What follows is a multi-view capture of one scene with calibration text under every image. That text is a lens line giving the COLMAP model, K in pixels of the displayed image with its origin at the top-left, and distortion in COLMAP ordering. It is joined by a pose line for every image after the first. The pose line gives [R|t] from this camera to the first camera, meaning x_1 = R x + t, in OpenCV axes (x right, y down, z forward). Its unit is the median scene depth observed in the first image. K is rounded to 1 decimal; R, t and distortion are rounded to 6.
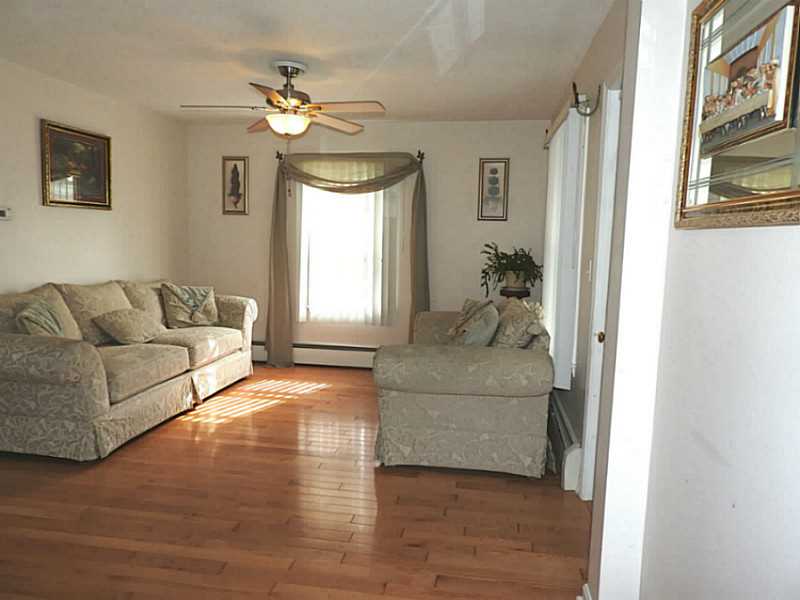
lens RADIAL K [[569.9, 0, 400.0], [0, 569.9, 300.0], [0, 0, 1]] dist [-0.000061, -0.001188]
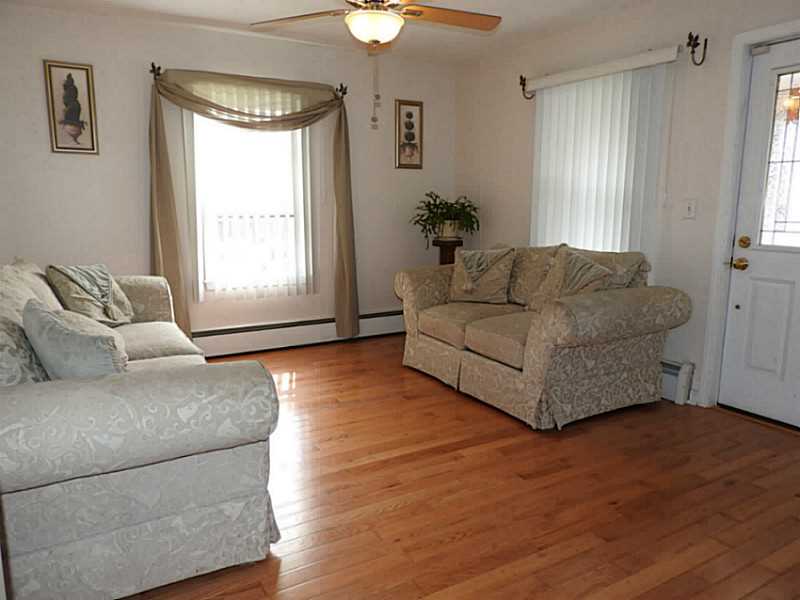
lens RADIAL K [[569.9, 0, 400.0], [0, 569.9, 300.0], [0, 0, 1]] dist [-0.000061, -0.001188]
pose [[0.769979, -0.128326, 0.625032, -0.465156], [0.084200, 0.991436, 0.099827, -0.018984], [-0.632489, -0.024237, 0.774190, 0.273342]]
